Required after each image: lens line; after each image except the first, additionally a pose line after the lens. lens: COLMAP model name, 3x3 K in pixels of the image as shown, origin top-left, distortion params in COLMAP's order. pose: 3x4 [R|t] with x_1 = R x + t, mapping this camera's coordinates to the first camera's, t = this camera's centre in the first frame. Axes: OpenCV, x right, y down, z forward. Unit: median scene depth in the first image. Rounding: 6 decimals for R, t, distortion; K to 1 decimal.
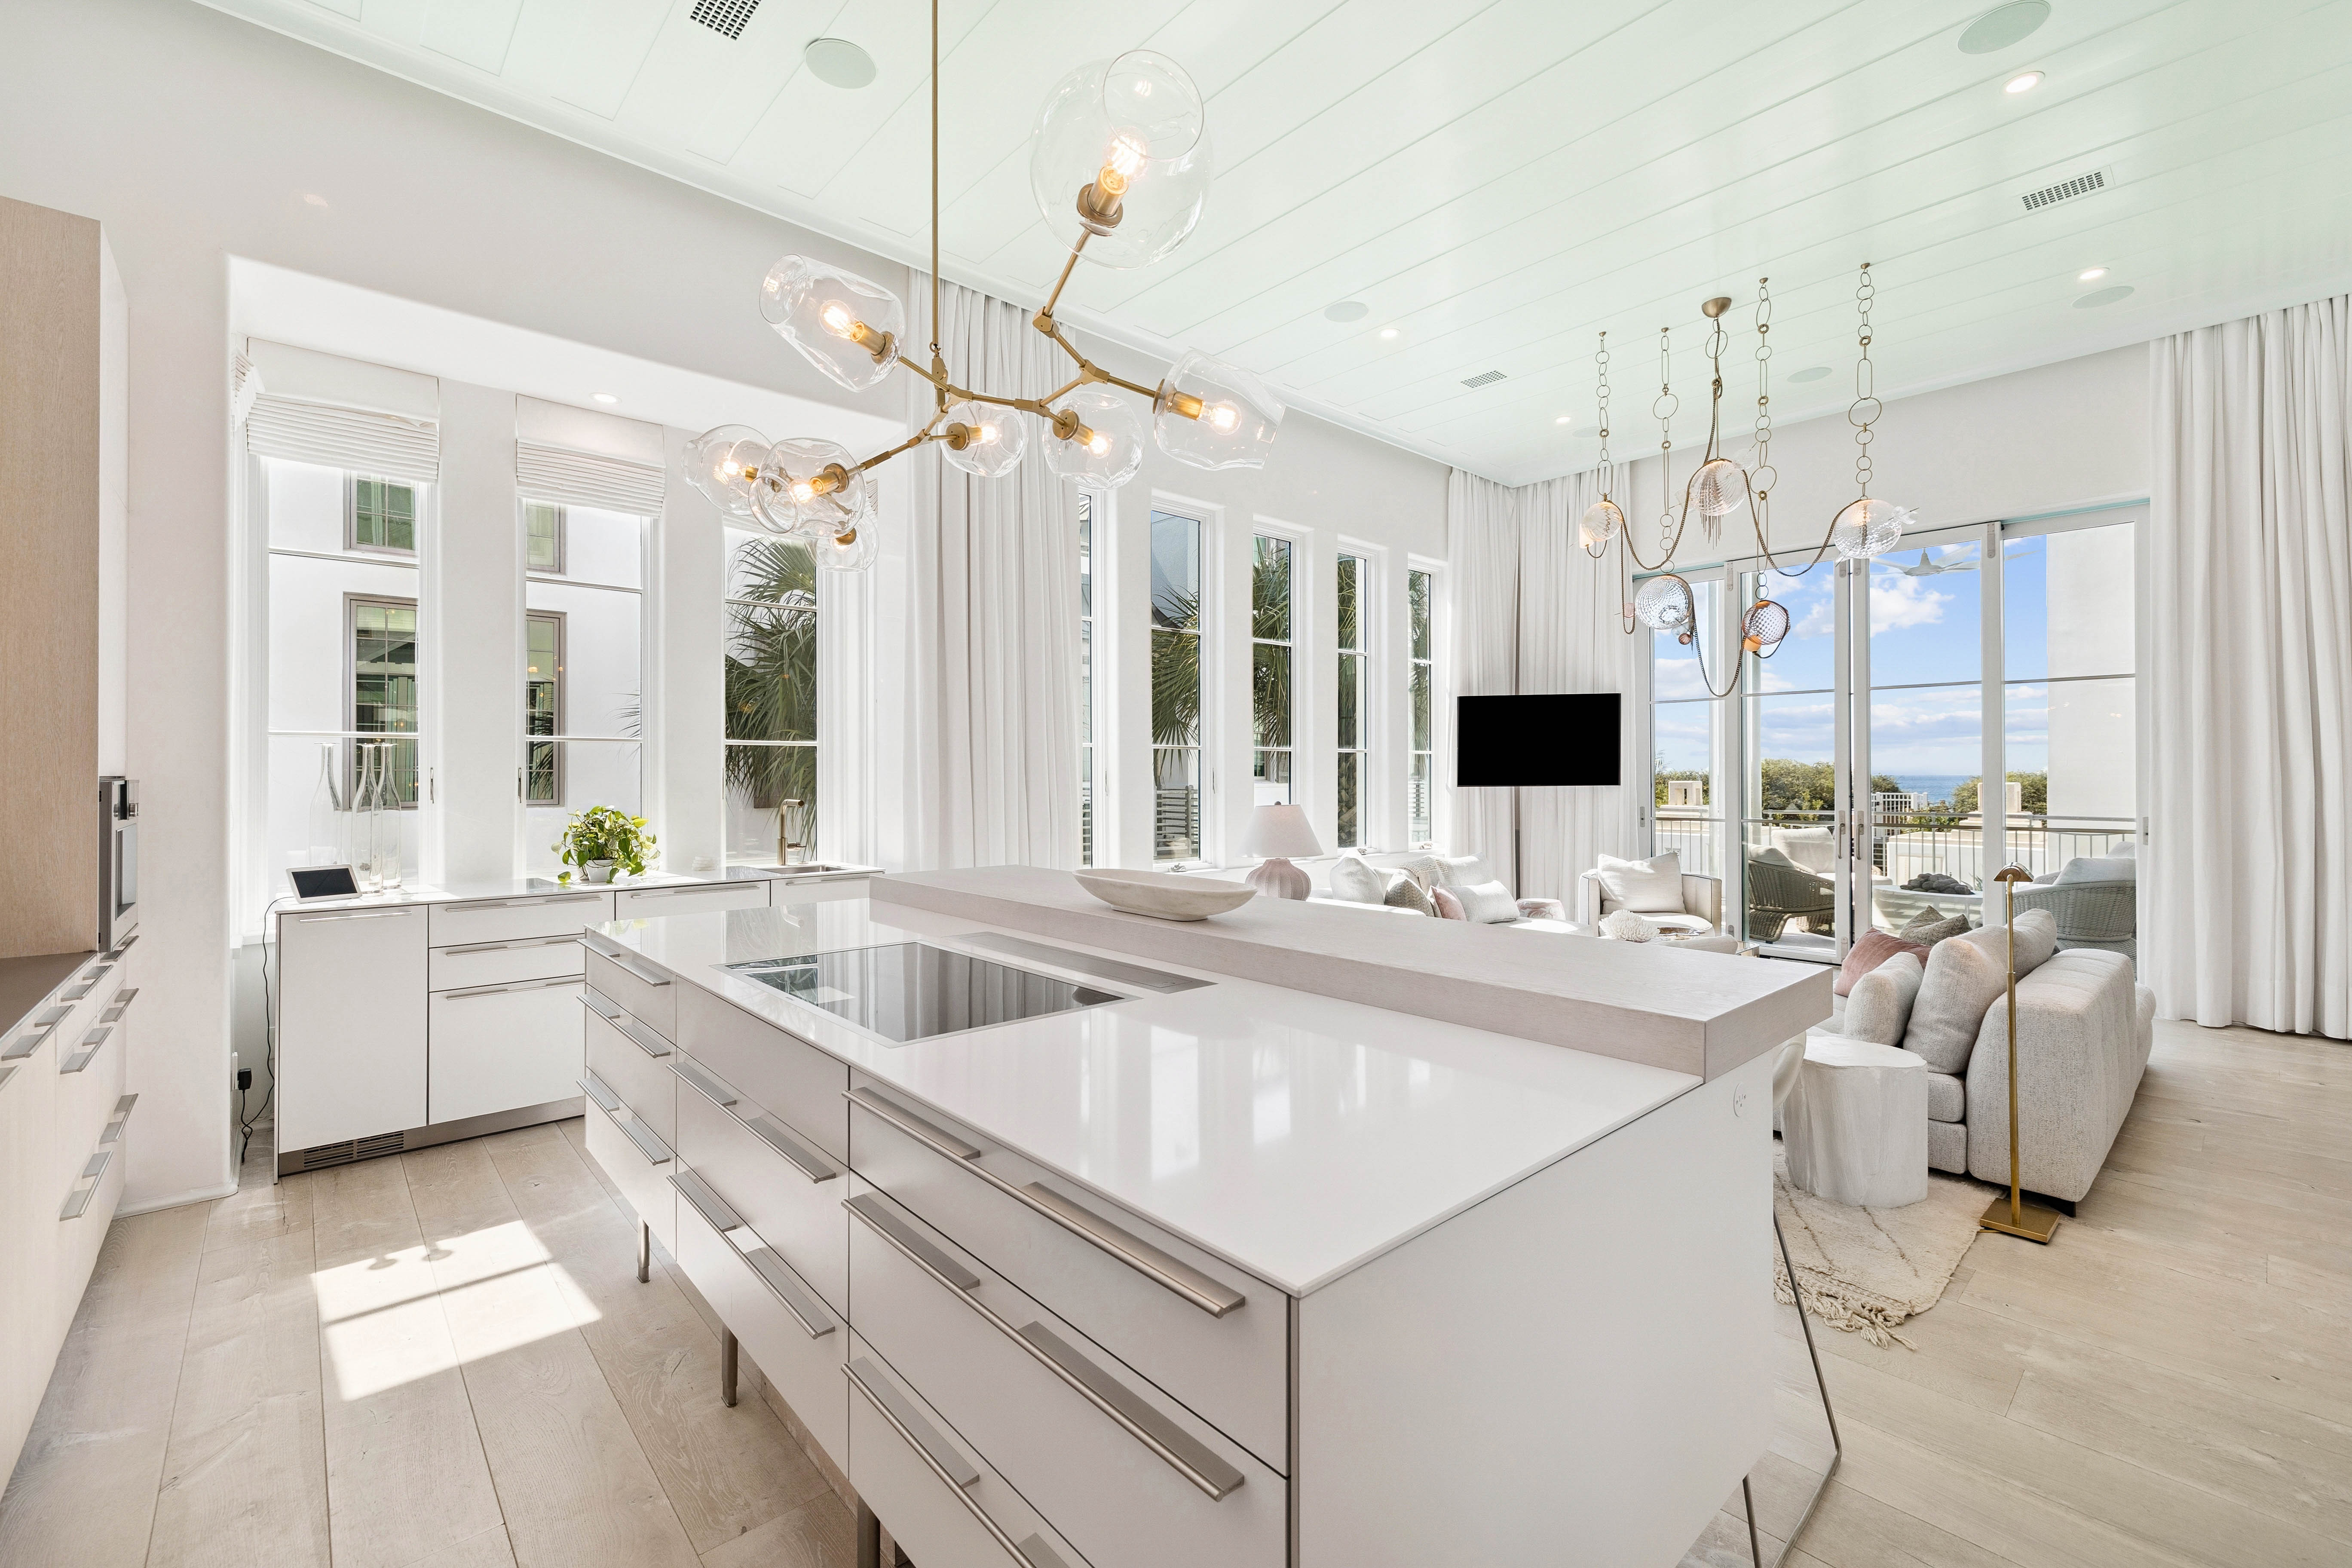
lens RADIAL K [[986.1, 0, 1182.8], [0, 986.1, 778.5], [0, 0, 1]] dist [-0.001460, -0.000026]
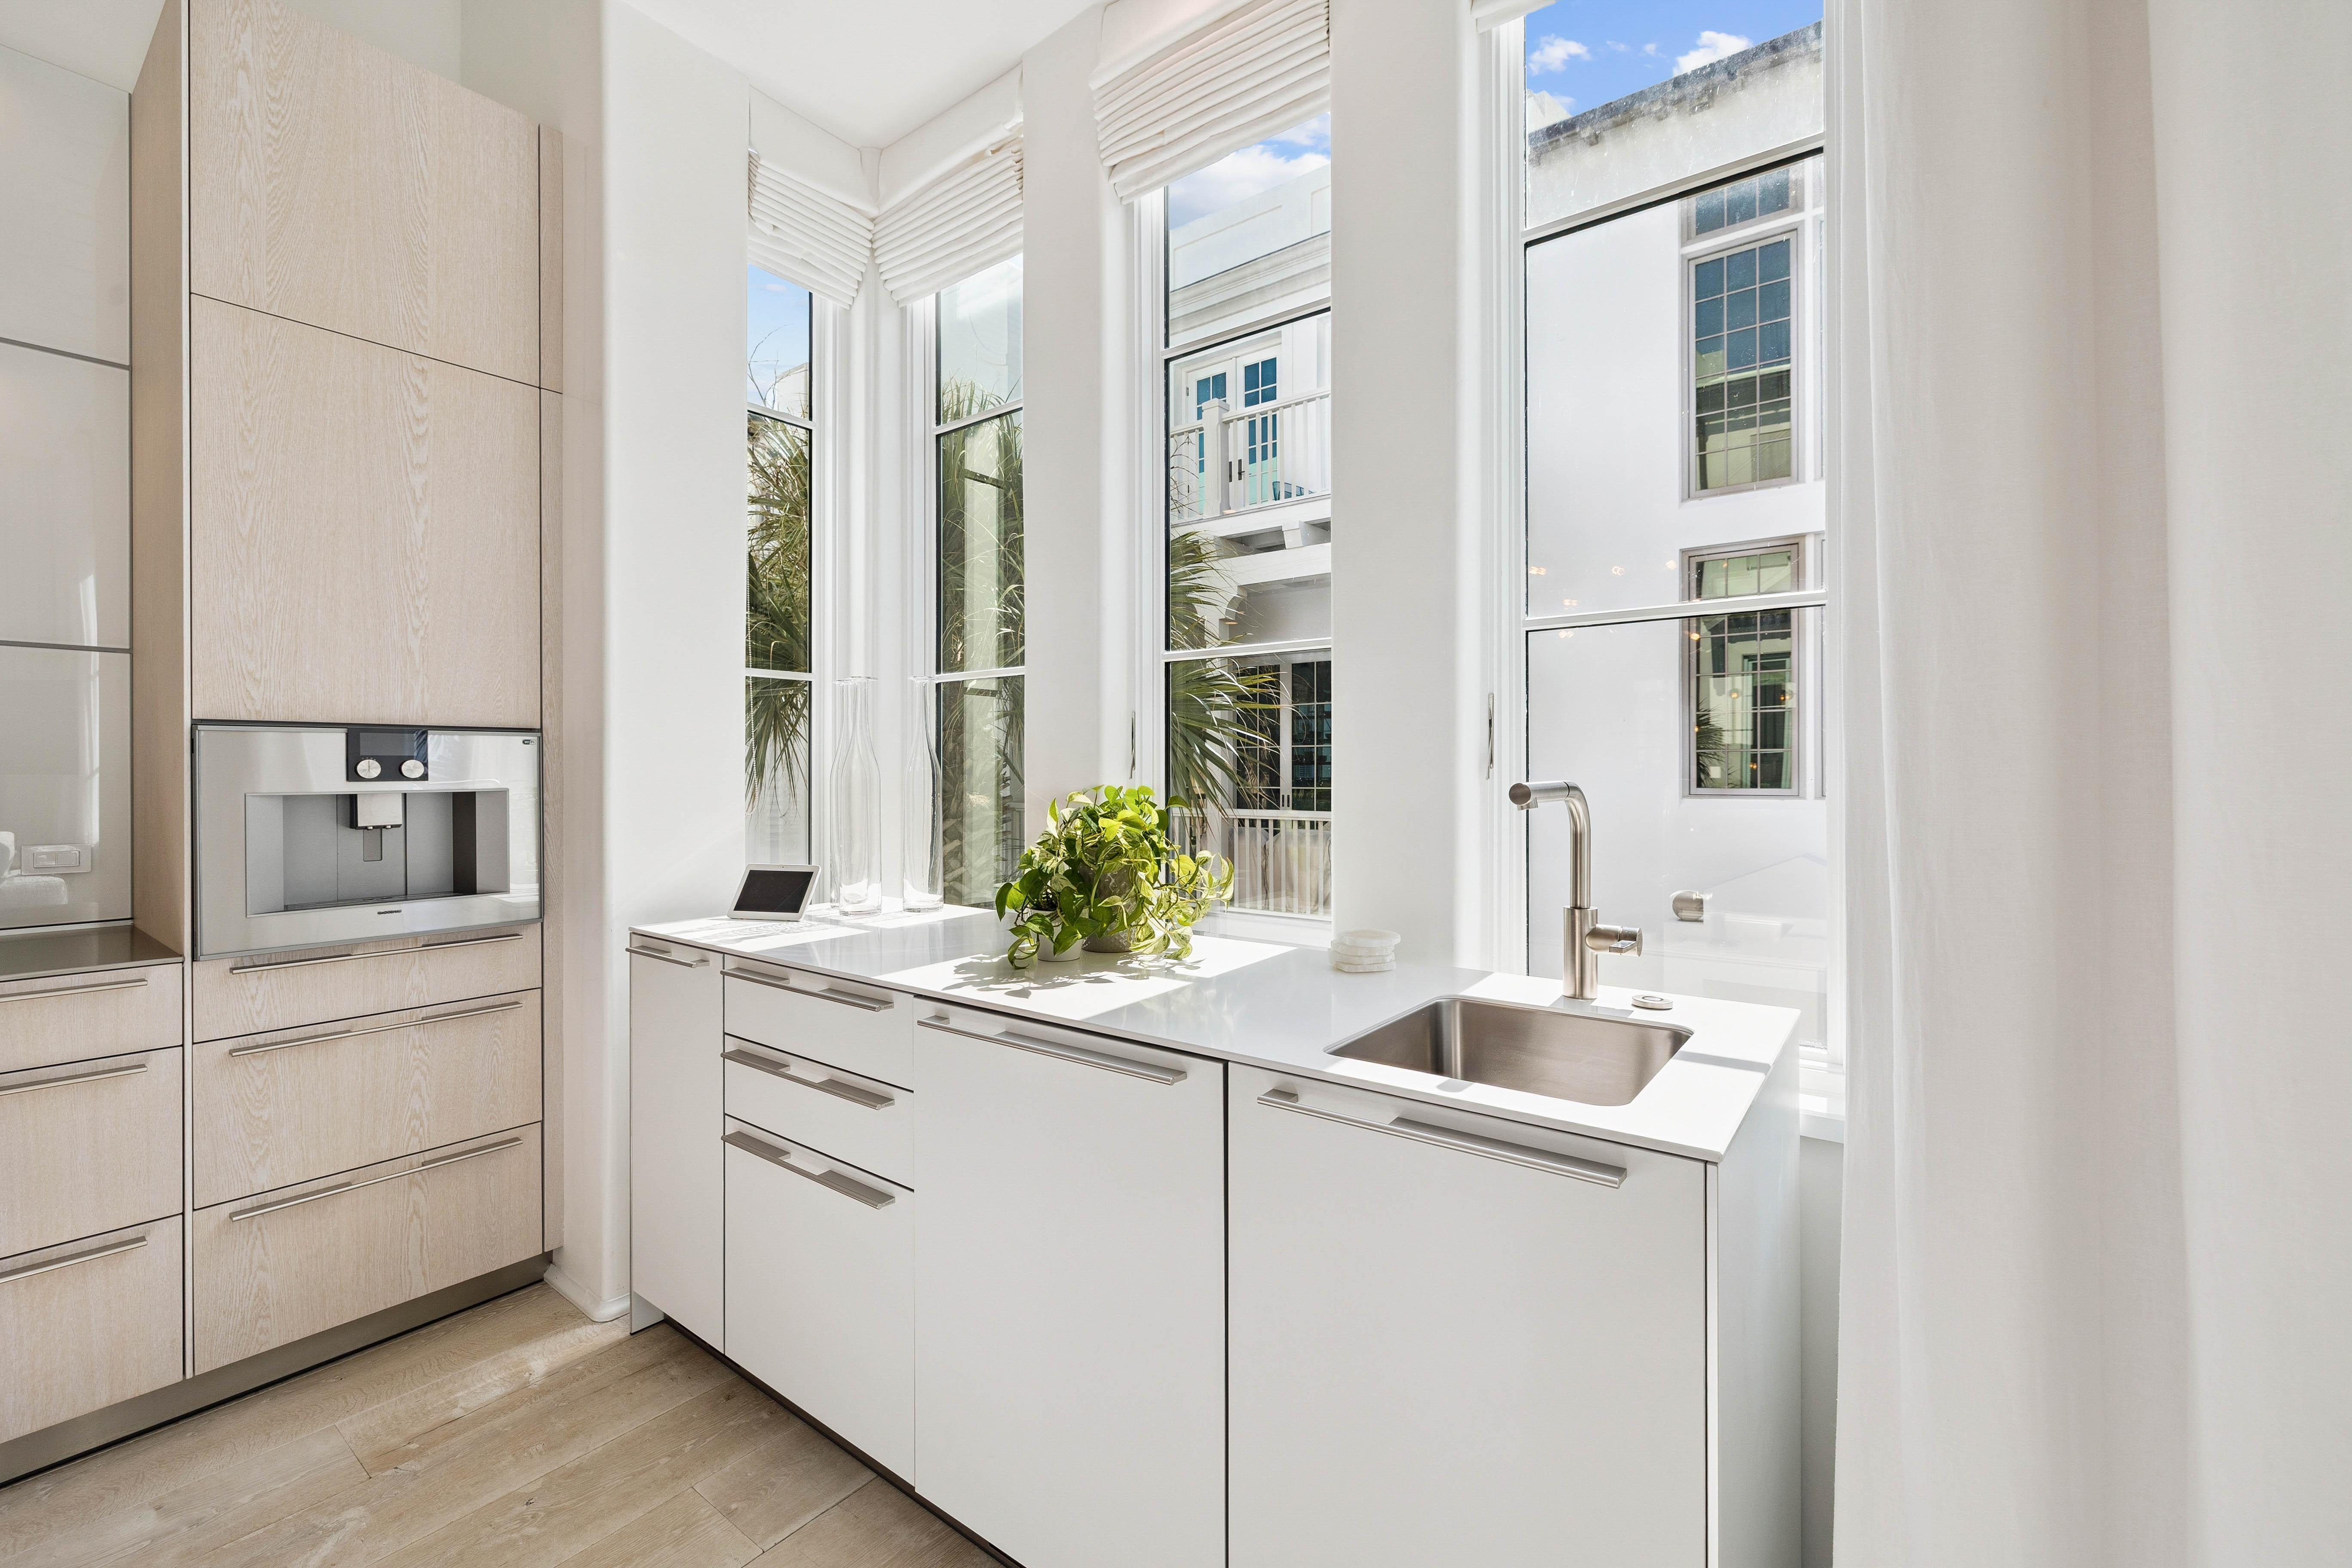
lens RADIAL K [[986.1, 0, 1166.8], [0, 986.1, 771.4], [0, 0, 1]] dist [-0.001460, -0.000026]
pose [[0.179187, 0.007805, -0.983784, -0.073977], [-0.000504, 0.999969, 0.007842, 0.006580], [0.983815, -0.000909, 0.179186, 0.496064]]
